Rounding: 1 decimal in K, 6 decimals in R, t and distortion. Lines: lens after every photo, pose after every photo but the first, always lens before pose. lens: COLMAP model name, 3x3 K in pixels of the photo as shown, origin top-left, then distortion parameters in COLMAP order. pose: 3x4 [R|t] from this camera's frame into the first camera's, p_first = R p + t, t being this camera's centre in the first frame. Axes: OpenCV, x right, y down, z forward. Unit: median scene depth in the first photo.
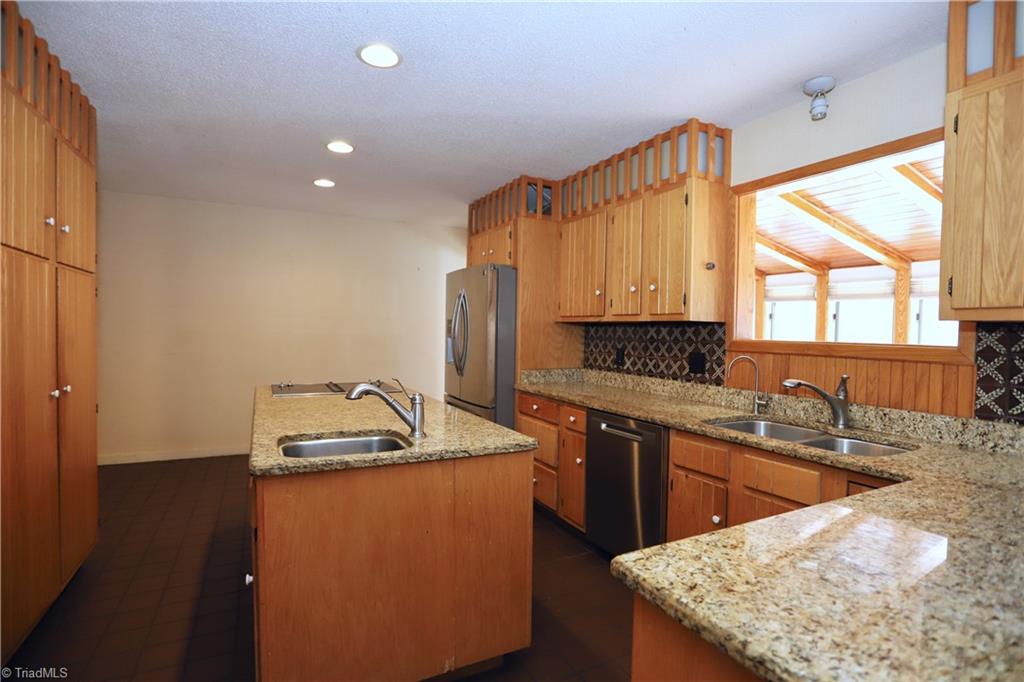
lens RADIAL K [[504.1, 0, 512.0], [0, 504.1, 341.0], [0, 0, 1]] dist [-0.062048, 0.025090]
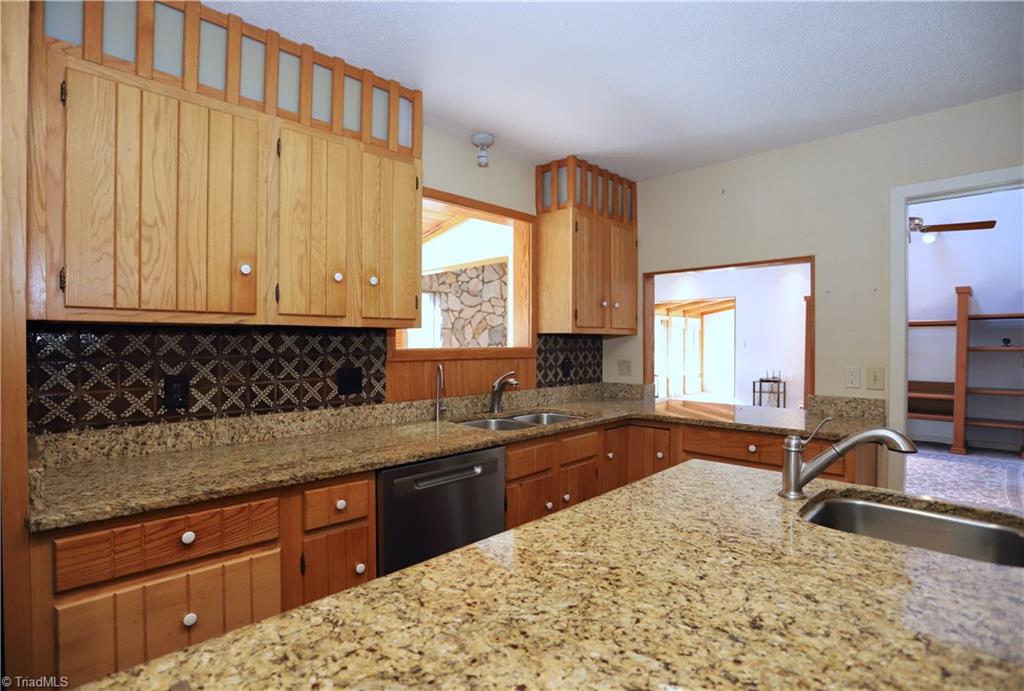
lens RADIAL K [[508.4, 0, 512.0], [0, 508.4, 345.5], [0, 0, 1]] dist [-0.002209, -0.000340]
pose [[-0.275239, -0.019079, 0.961186, -0.447608], [0.021947, 0.999418, 0.026123, -0.025530], [-0.961125, 0.028285, -0.274660, 0.931897]]
